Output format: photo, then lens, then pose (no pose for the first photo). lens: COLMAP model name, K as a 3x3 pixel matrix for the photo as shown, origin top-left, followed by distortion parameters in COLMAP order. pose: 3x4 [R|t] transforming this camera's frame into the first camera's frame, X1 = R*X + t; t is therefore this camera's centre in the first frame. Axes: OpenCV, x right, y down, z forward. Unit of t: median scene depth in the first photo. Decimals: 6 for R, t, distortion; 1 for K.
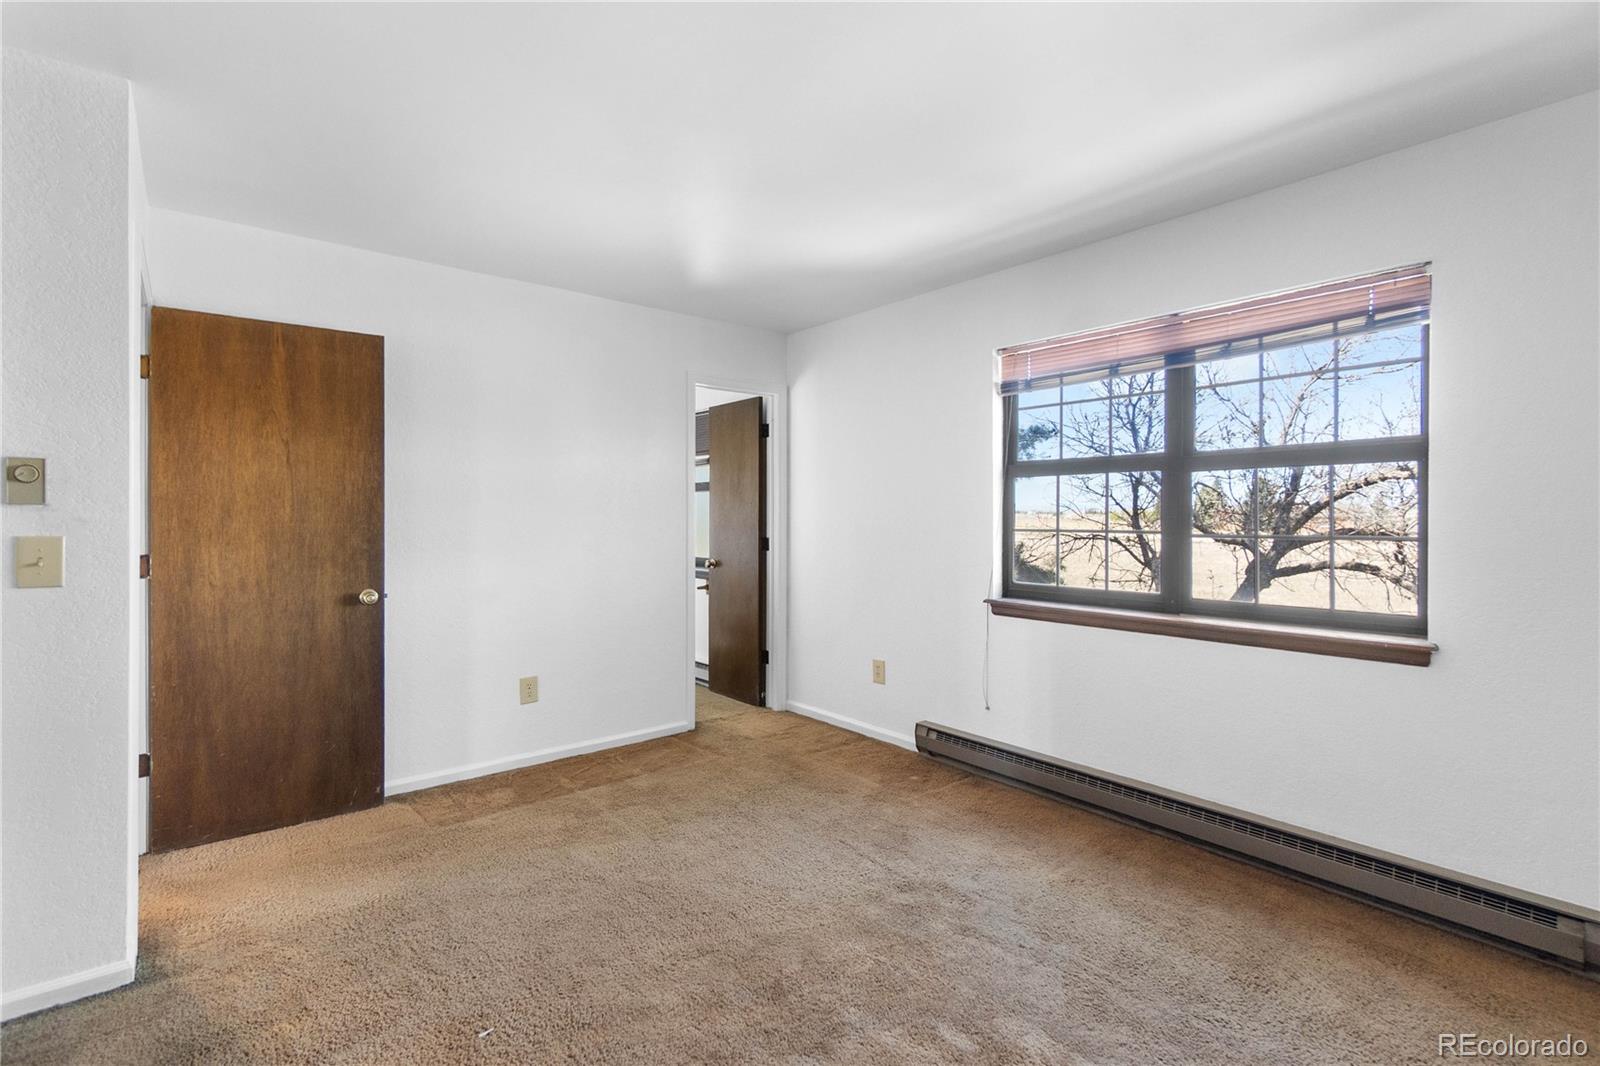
lens RADIAL K [[727.9, 0, 790.9], [0, 727.9, 527.6], [0, 0, 1]] dist [-0.000644, -0.000063]
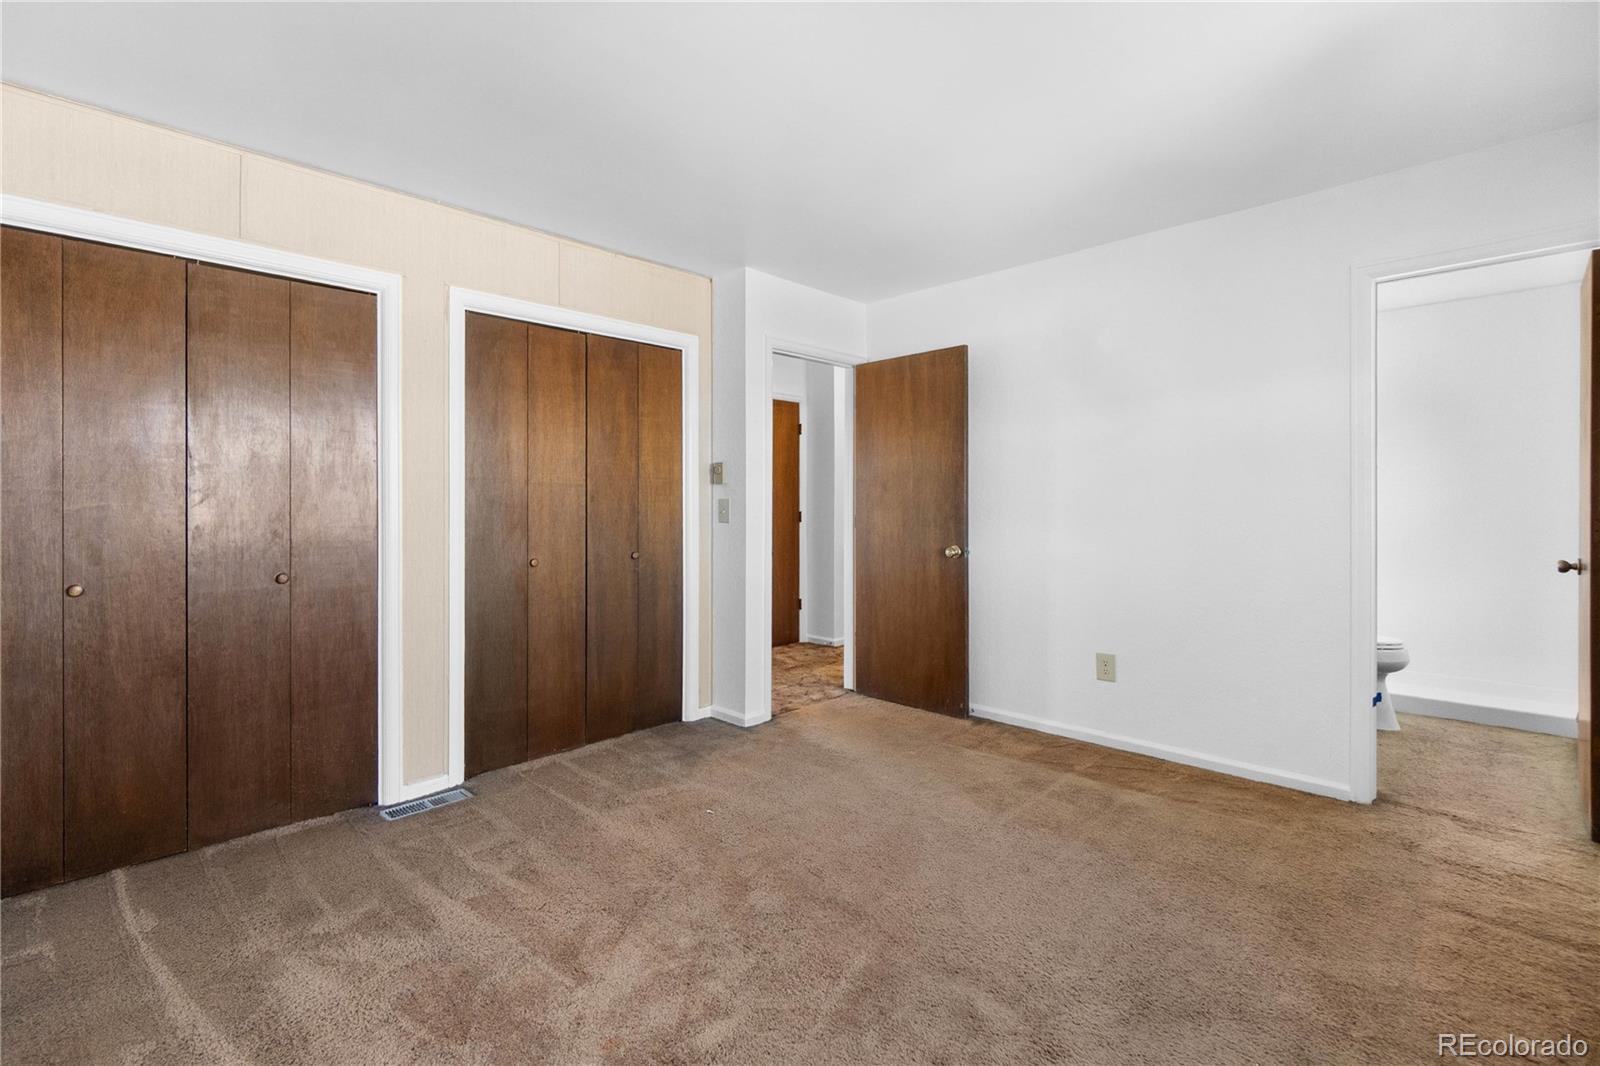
lens RADIAL K [[716.4, 0, 770.7], [0, 716.4, 512.7], [0, 0, 1]] dist [0.001727, 0.000596]
pose [[0.100469, 0.012252, -0.994865, 0.583186], [-0.013194, 0.999853, 0.010981, 0.015314], [0.994853, 0.012023, 0.100616, 0.500646]]
